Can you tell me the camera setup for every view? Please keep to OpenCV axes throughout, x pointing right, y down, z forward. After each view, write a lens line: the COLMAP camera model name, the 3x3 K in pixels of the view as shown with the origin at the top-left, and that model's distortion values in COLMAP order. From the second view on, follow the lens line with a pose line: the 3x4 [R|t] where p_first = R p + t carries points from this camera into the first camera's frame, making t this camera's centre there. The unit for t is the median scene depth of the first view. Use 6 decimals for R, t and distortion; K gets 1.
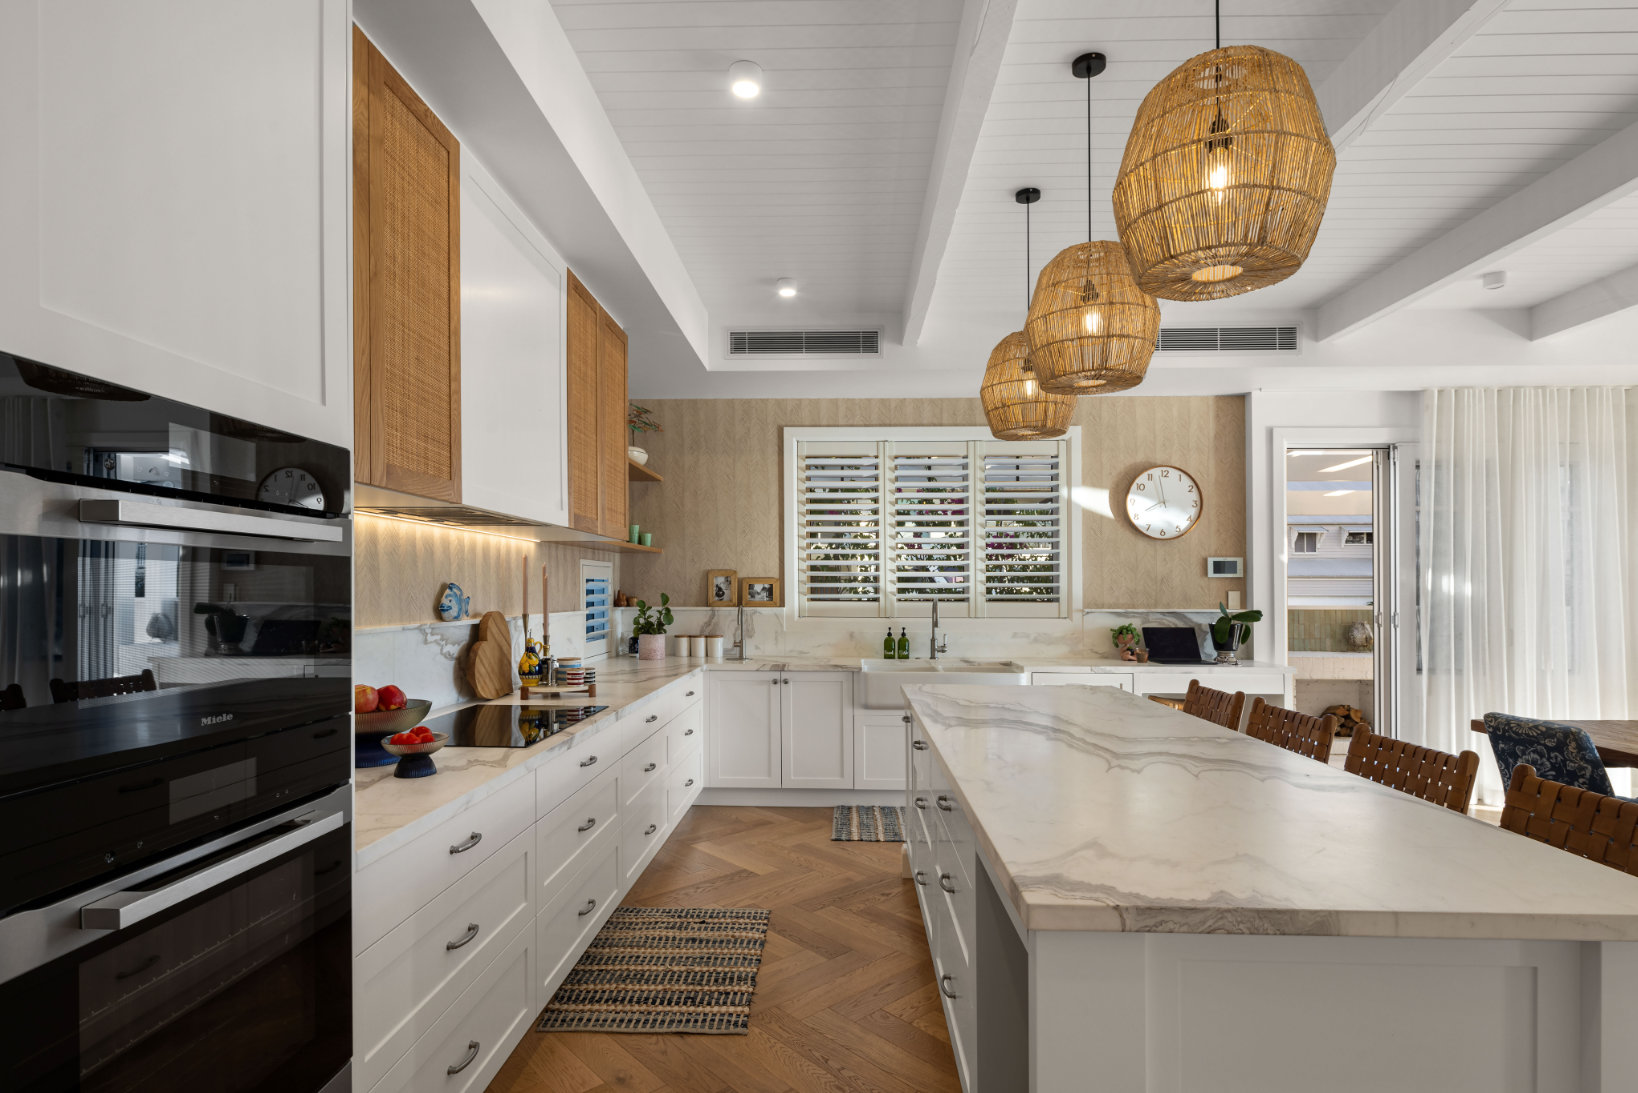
lens RADIAL K [[800.1, 0, 815.7], [0, 800.1, 586.0], [0, 0, 1]] dist [-0.004003, -0.001801]
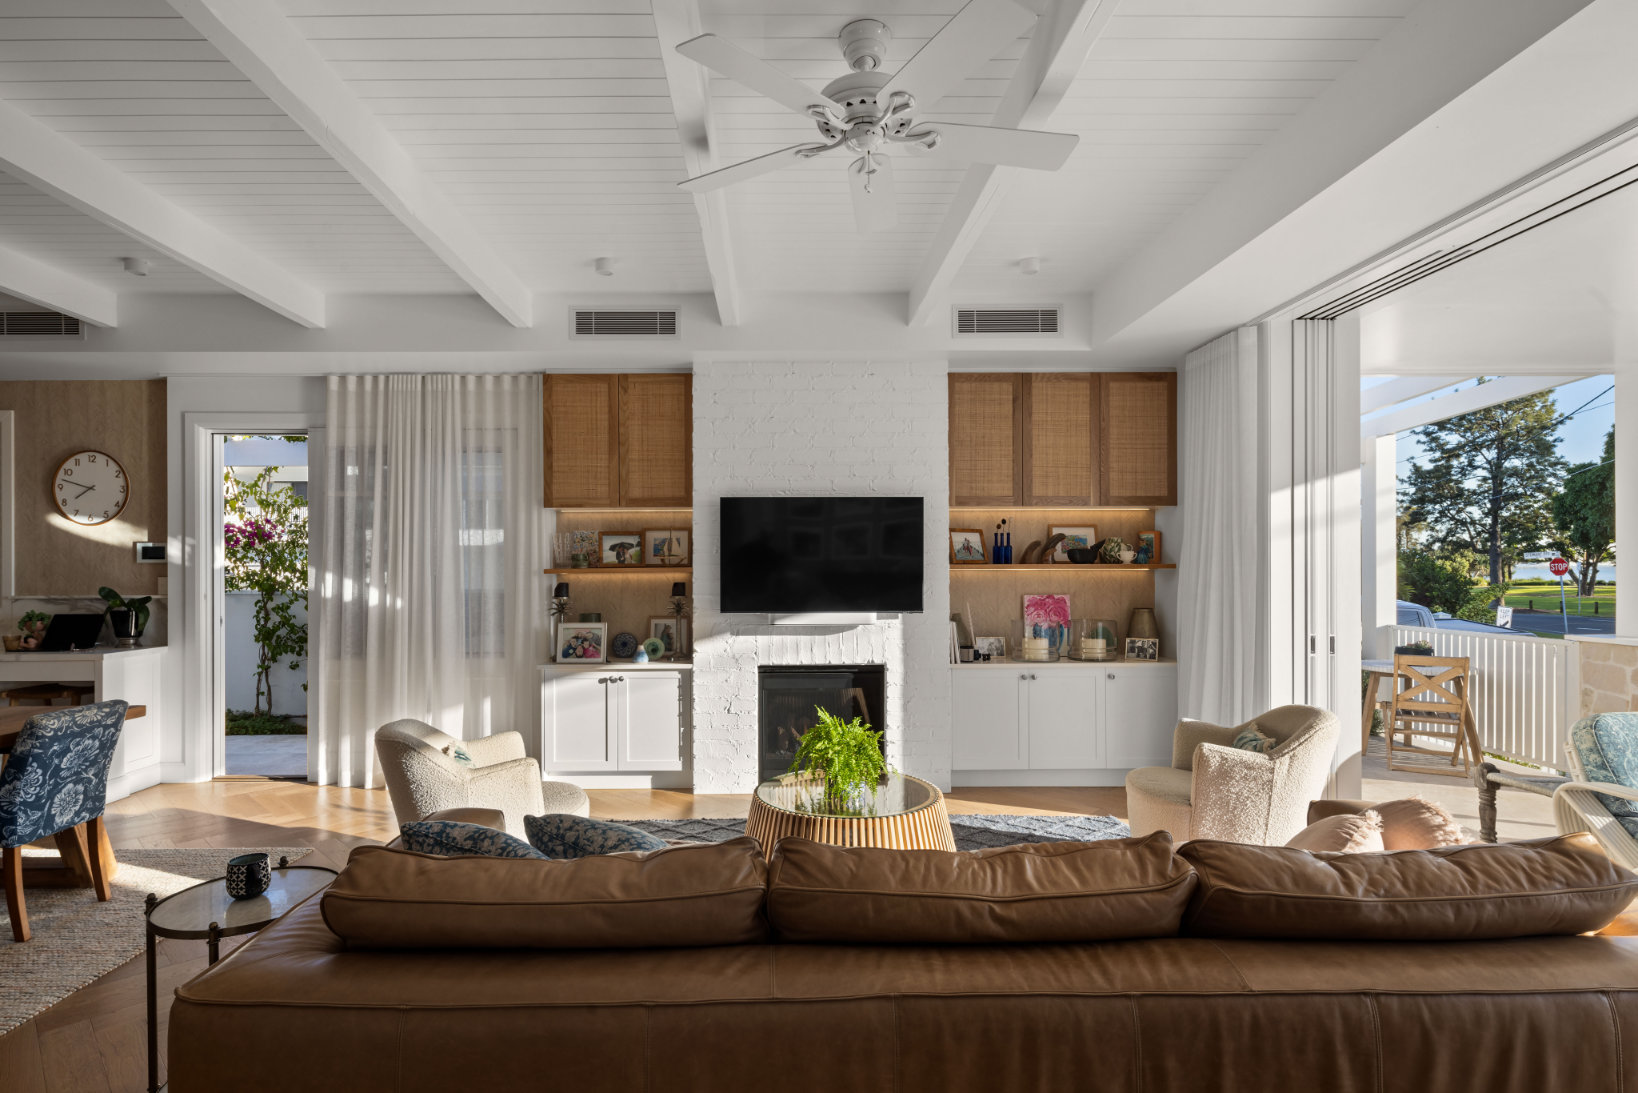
lens RADIAL K [[800.1, 0, 819.6], [0, 800.1, 570.0], [0, 0, 1]] dist [-0.004003, -0.001801]
pose [[0.998429, -0.005813, 0.055726, 1.279866], [0.005669, 0.999980, 0.002728, -0.000163], [-0.055741, -0.002408, 0.998442, -0.036297]]
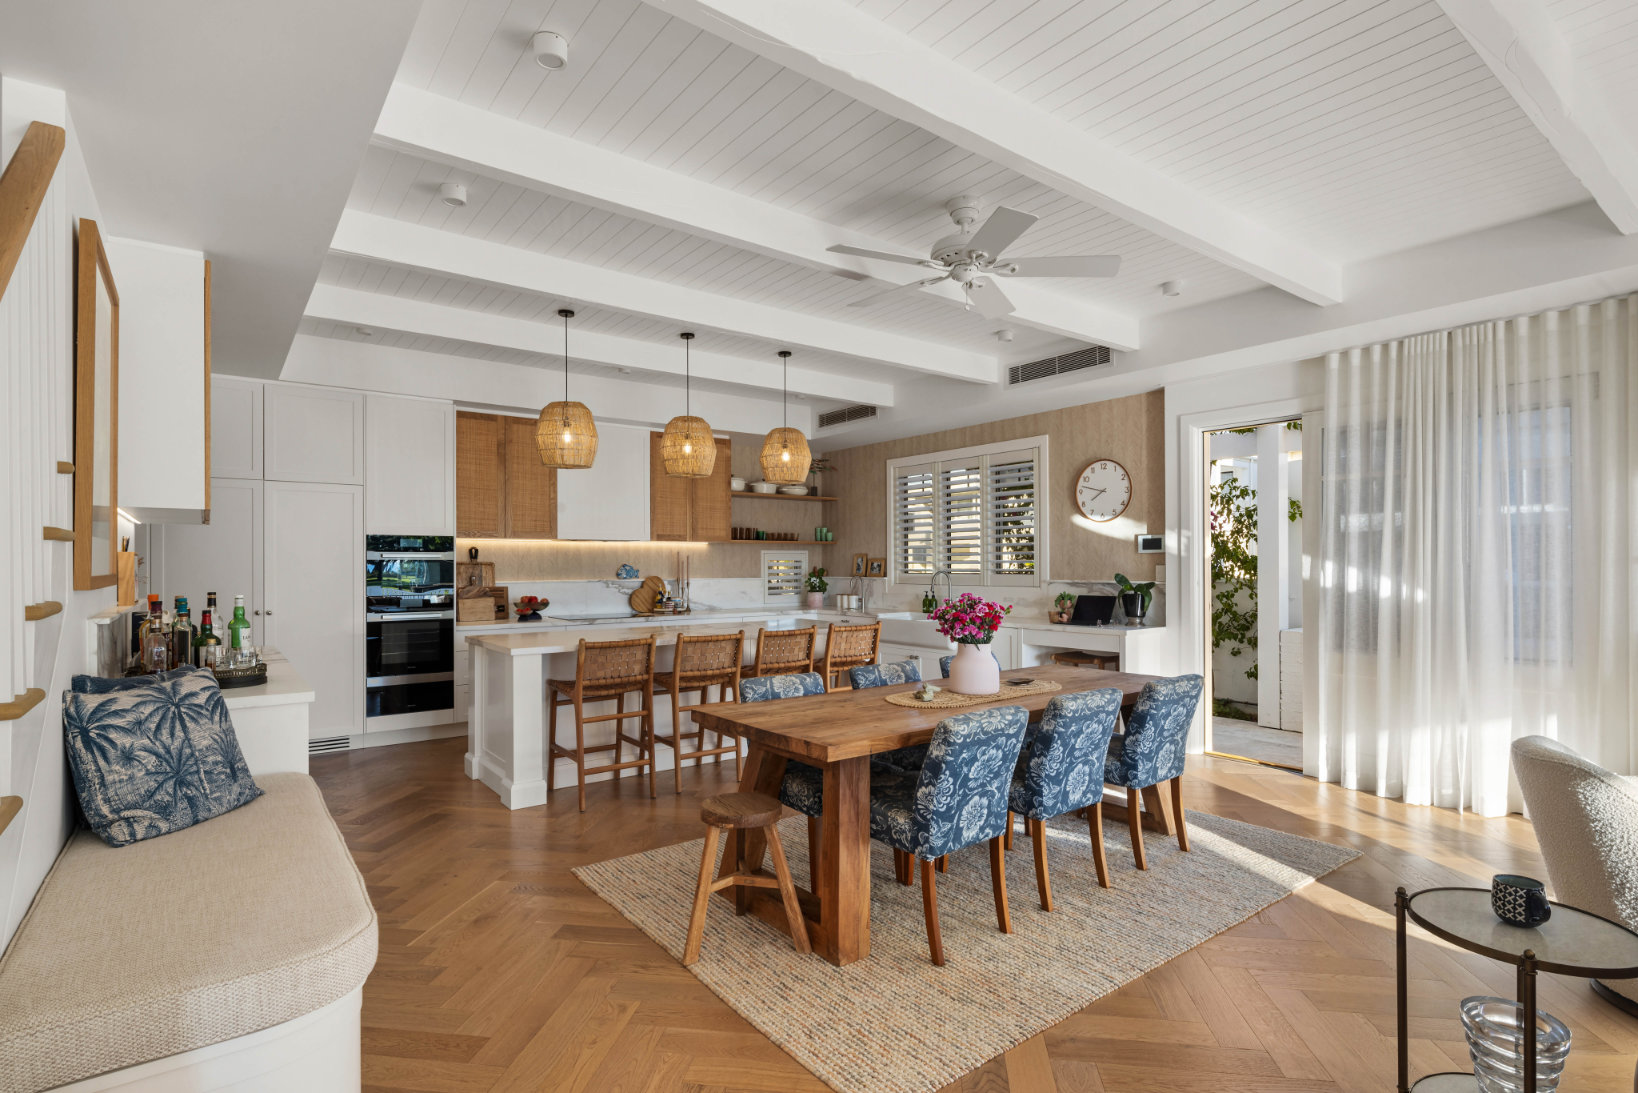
lens RADIAL K [[800.1, 0, 803.8], [0, 800.1, 567.2], [0, 0, 1]] dist [-0.004003, -0.001801]
pose [[0.626536, -0.003323, -0.779386, 1.079903], [0.008674, 0.999959, 0.002710, 0.001894], [0.779345, -0.008458, 0.626539, -0.090100]]
